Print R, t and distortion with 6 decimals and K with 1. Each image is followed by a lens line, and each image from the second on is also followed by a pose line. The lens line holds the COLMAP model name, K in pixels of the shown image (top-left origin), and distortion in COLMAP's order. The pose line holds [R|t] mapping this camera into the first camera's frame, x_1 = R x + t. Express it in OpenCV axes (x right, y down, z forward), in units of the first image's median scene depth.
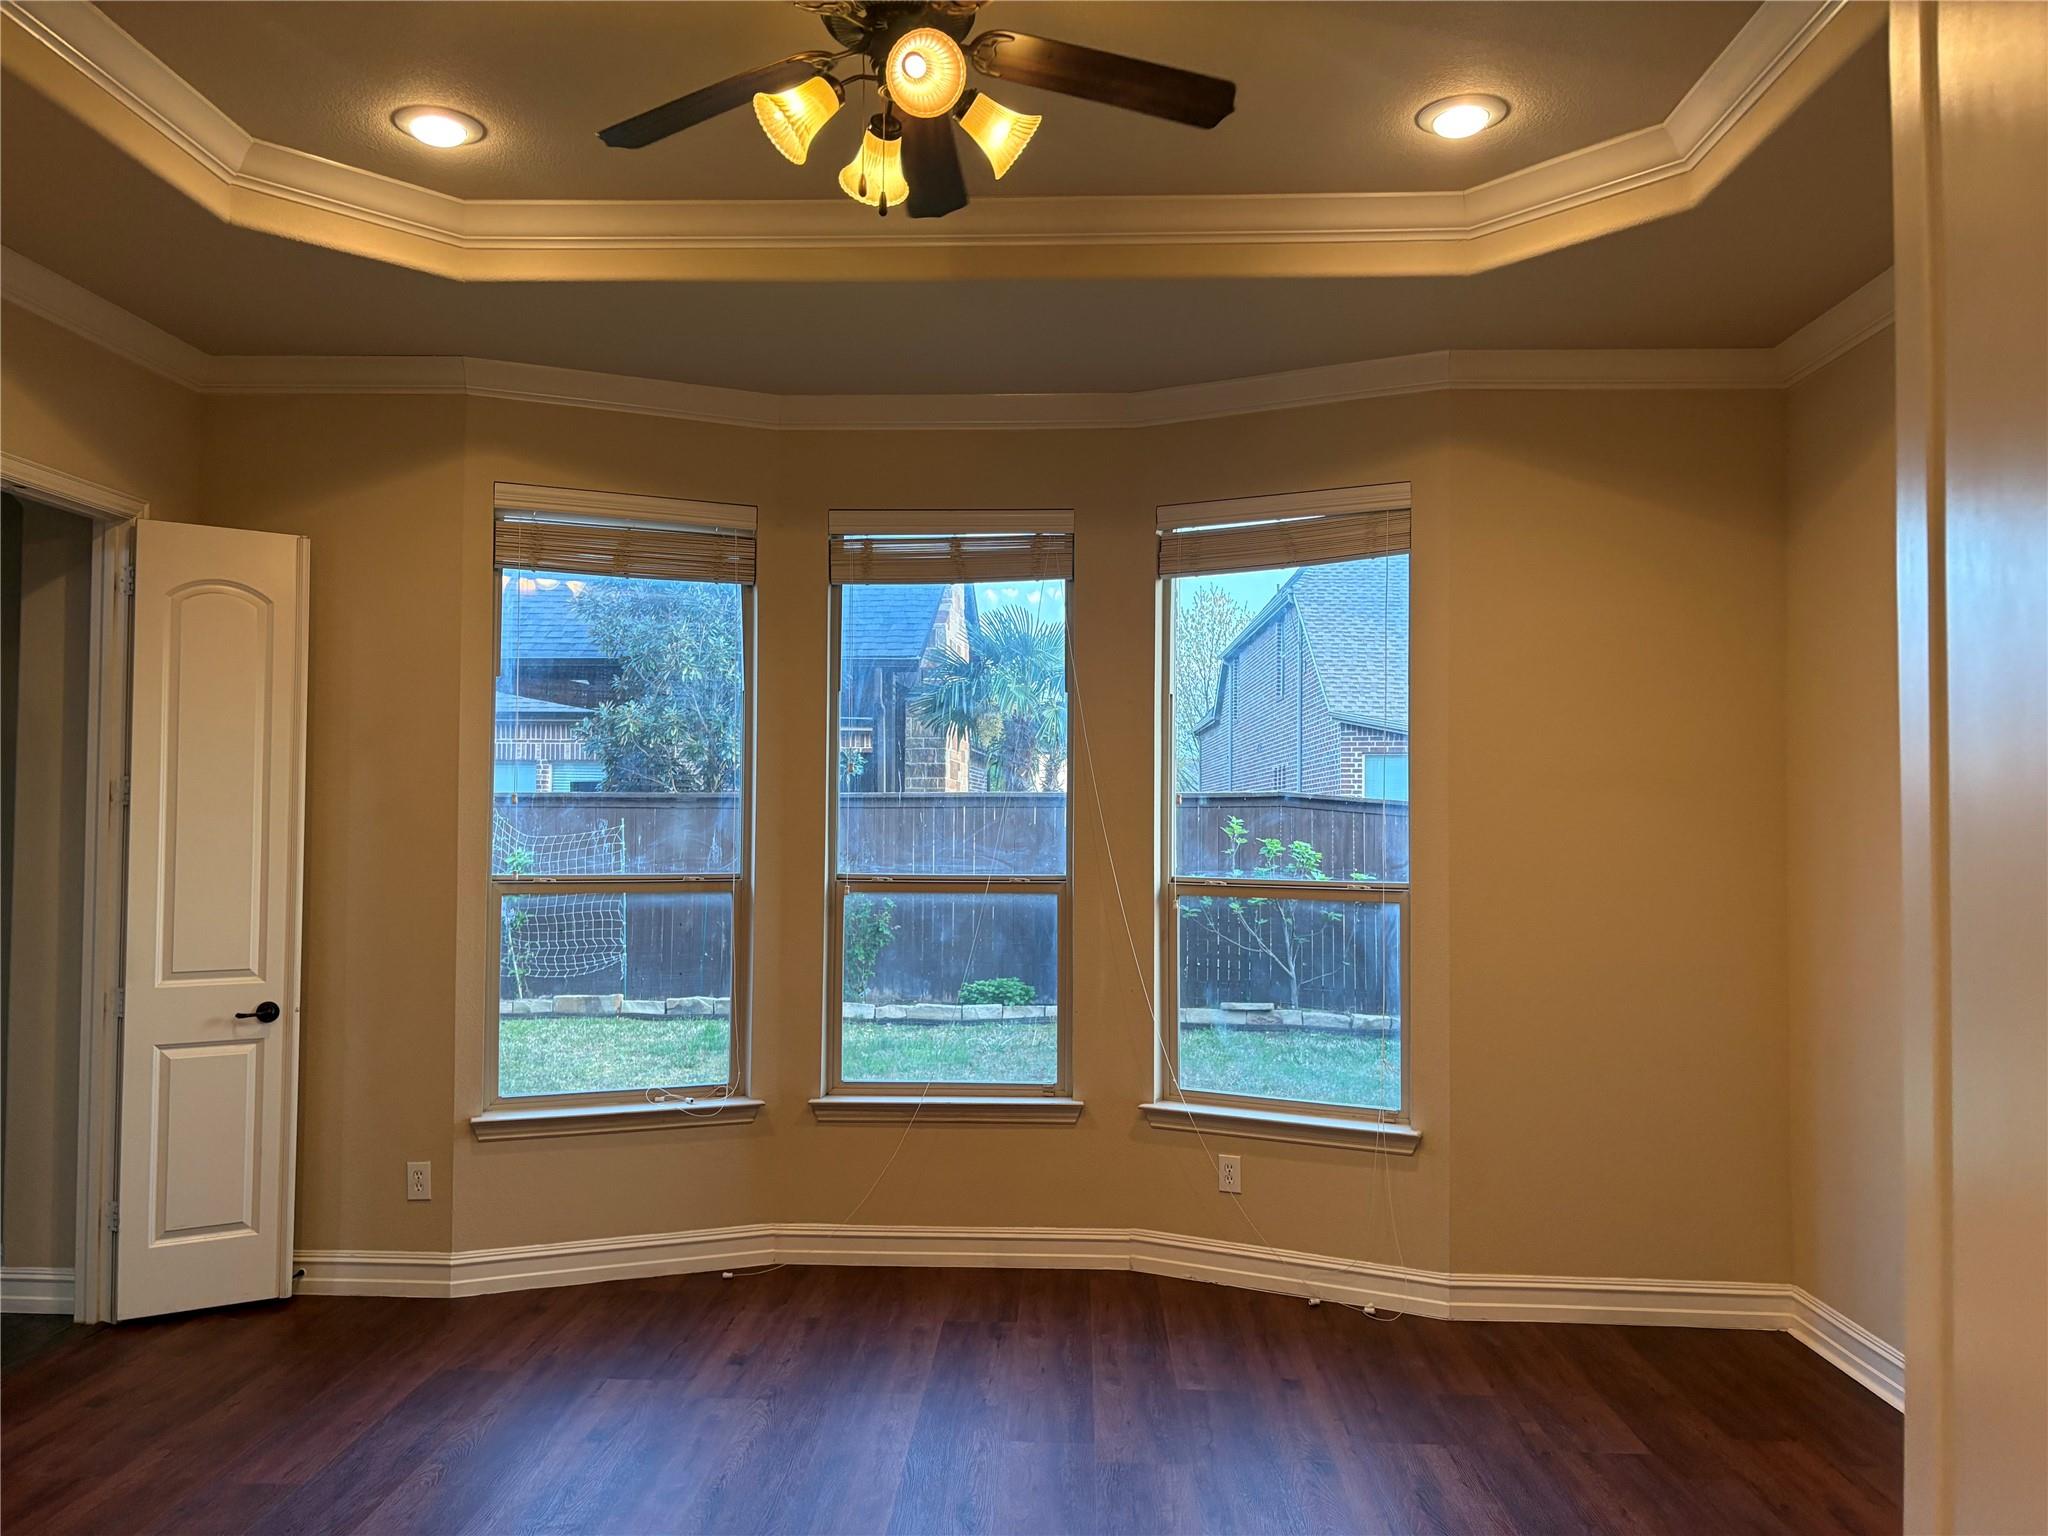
lens RADIAL K [[1597.2, 0, 1024.0], [0, 1597.2, 768.0], [0, 0, 1]] dist [0.066620, -0.057187]
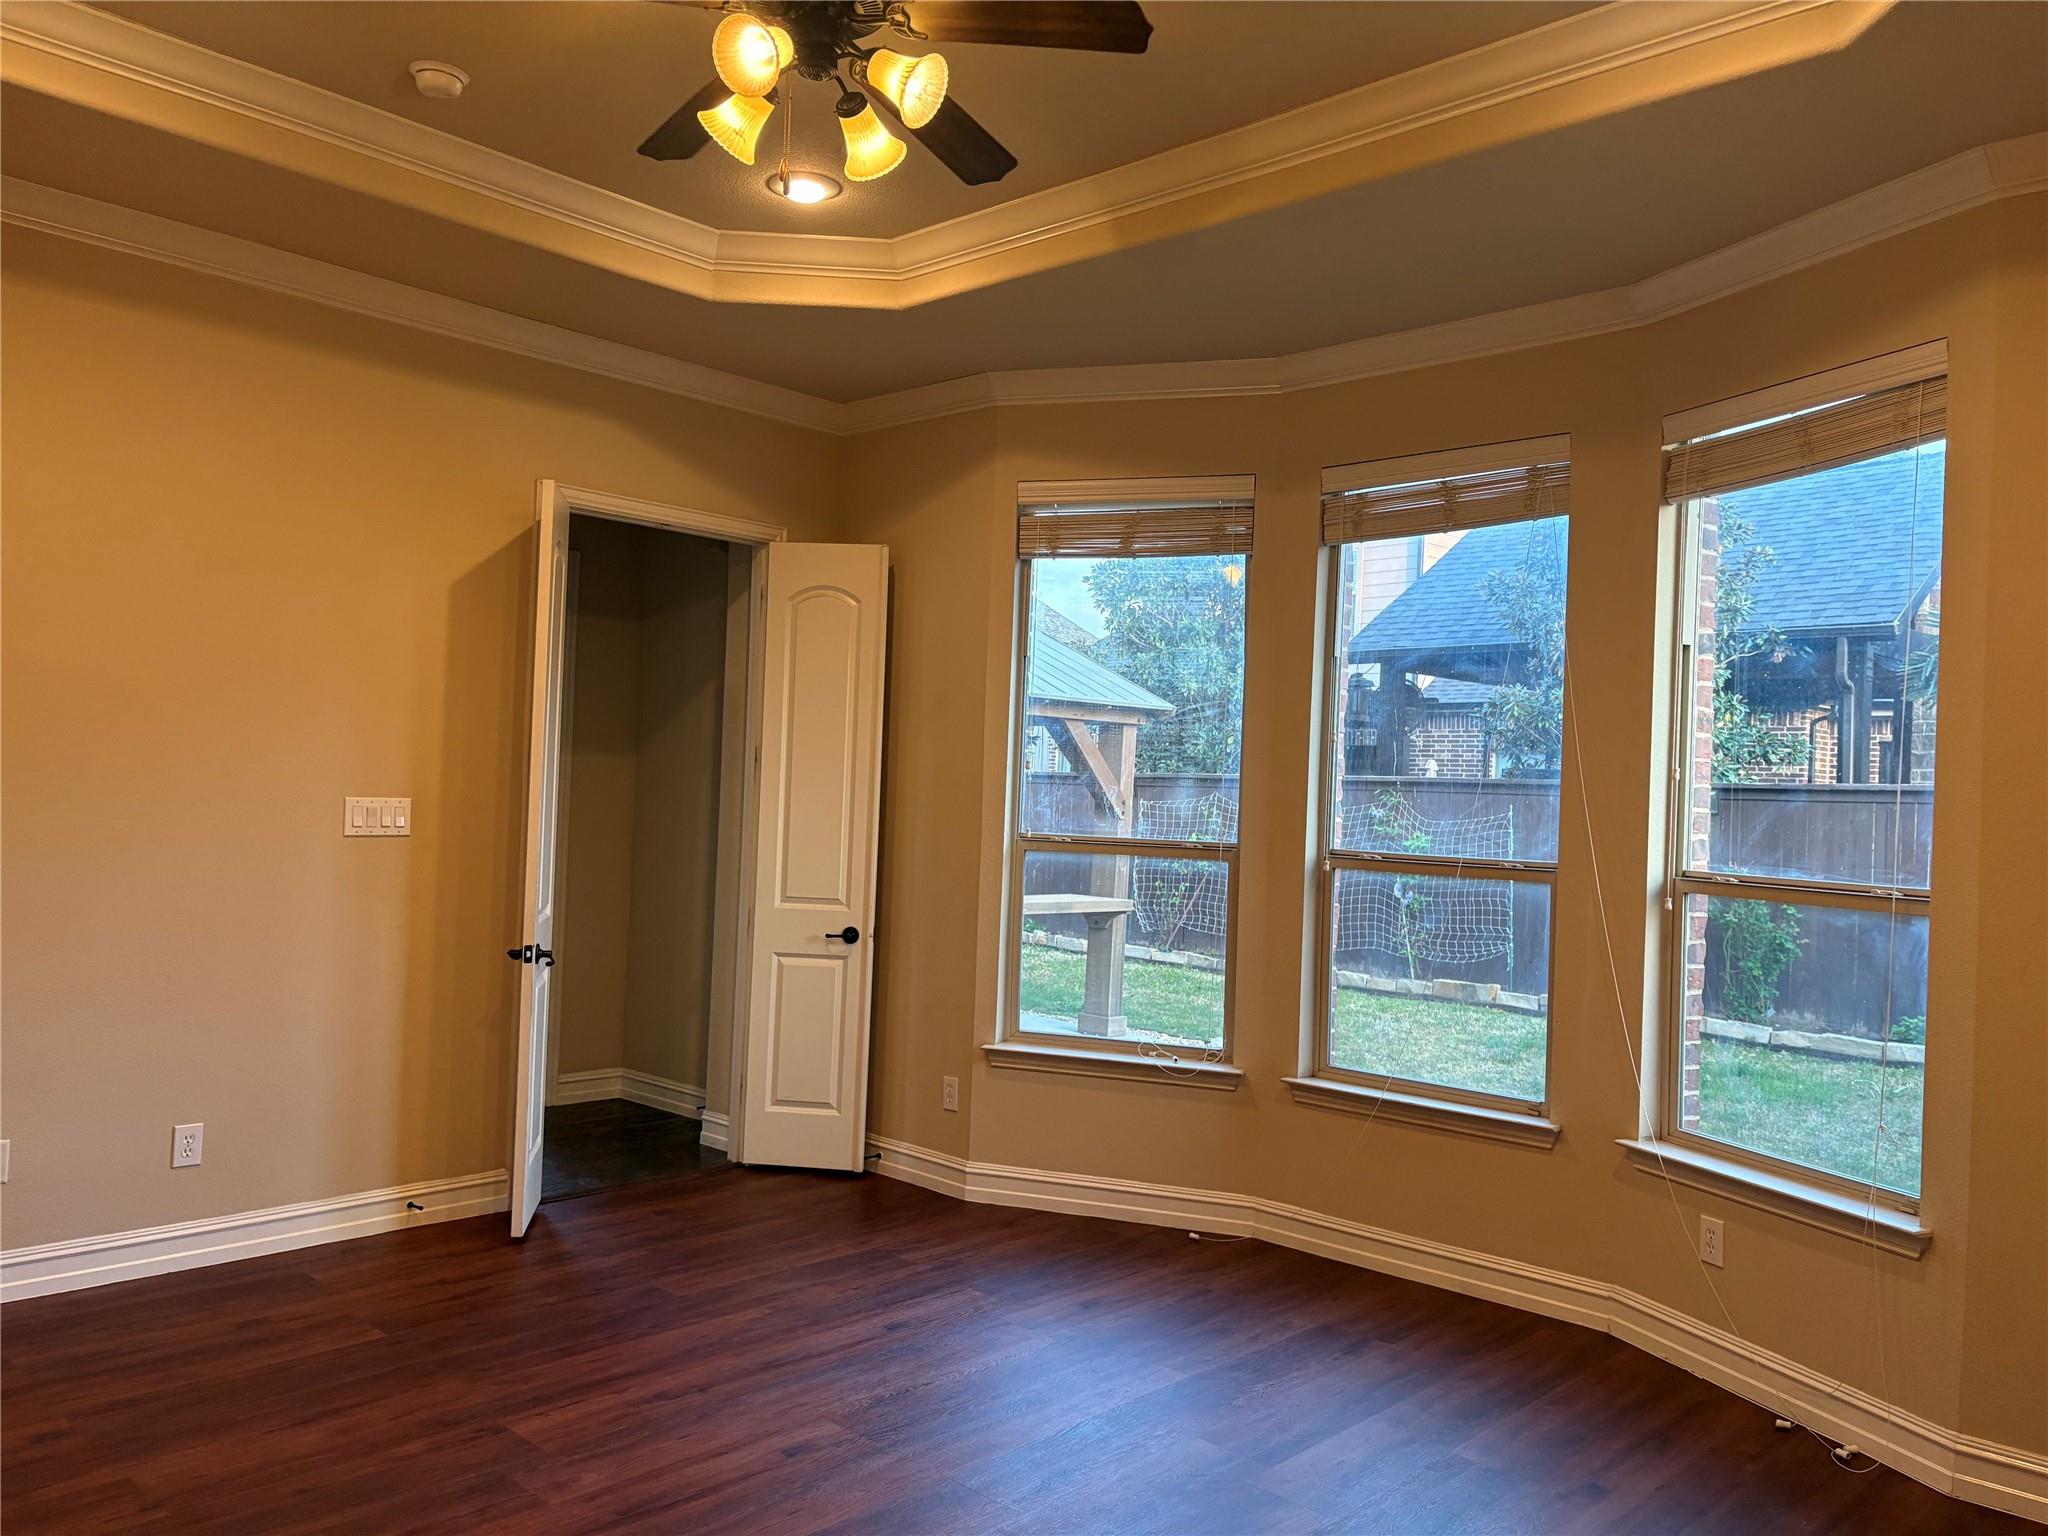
lens RADIAL K [[1594.3, 0, 1024.0], [0, 1594.3, 768.0], [0, 0, 1]] dist [0.092997, -0.082987]
pose [[0.755009, 0.011147, -0.655619, 0.402489], [-0.010178, 0.999934, 0.005280, 0.015401], [0.655635, 0.002687, 0.755073, 0.163348]]
